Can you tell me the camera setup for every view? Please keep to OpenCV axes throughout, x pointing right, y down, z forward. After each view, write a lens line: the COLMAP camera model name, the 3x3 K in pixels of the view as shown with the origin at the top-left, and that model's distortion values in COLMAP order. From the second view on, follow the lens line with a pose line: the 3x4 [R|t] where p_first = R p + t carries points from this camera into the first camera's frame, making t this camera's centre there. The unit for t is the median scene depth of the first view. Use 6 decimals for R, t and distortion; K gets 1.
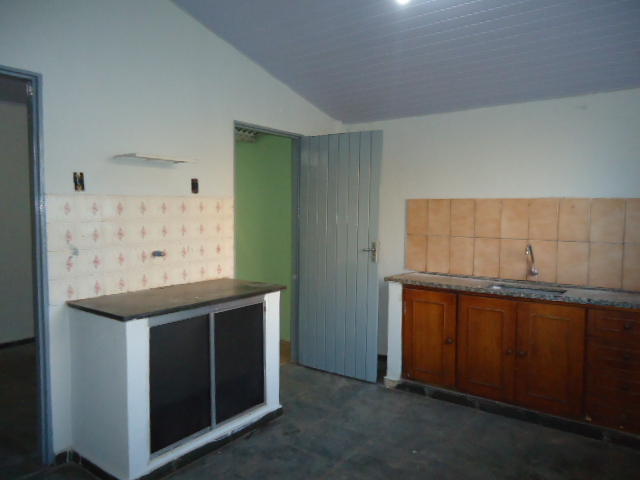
lens RADIAL K [[465.0, 0, 322.2], [0, 465.0, 239.7], [0, 0, 1]] dist [-0.008442, 0.002501]
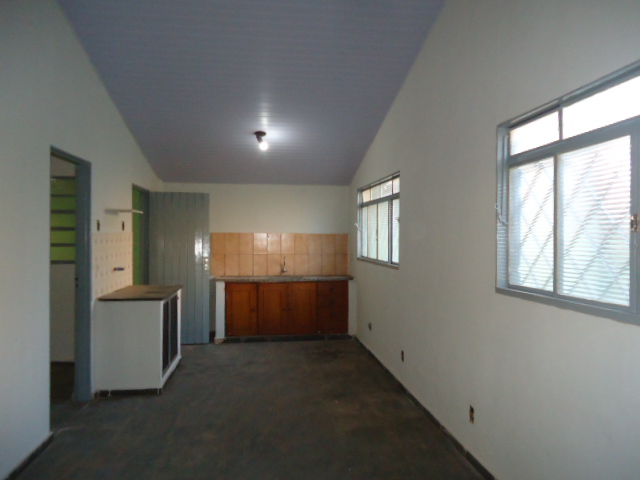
lens RADIAL K [[465.0, 0, 319.7], [0, 465.0, 240.7], [0, 0, 1]] dist [-0.008442, 0.002501]
pose [[0.715643, -0.010131, 0.698393, -0.896892], [0.046315, 0.998382, -0.032976, 0.016427], [-0.696929, 0.055946, 0.714954, -0.577075]]
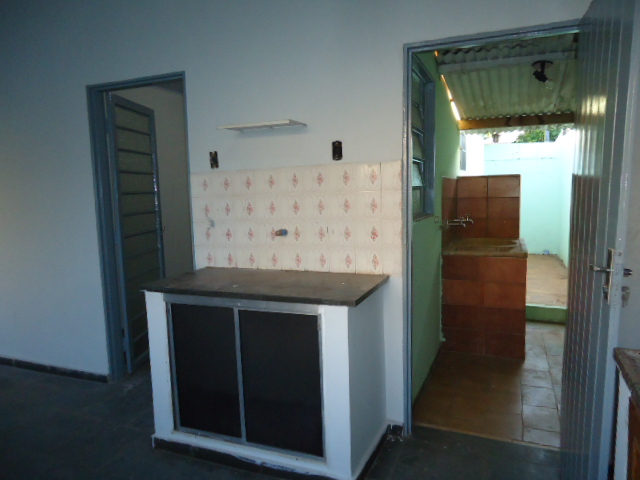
lens RADIAL K [[465.0, 0, 316.6], [0, 465.0, 238.8], [0, 0, 1]] dist [-0.008442, 0.002501]
pose [[0.248915, 0.094241, -0.963929, 0.490999], [-0.031349, 0.995517, 0.089234, -0.036746], [0.968018, 0.008007, 0.250753, 0.777934]]
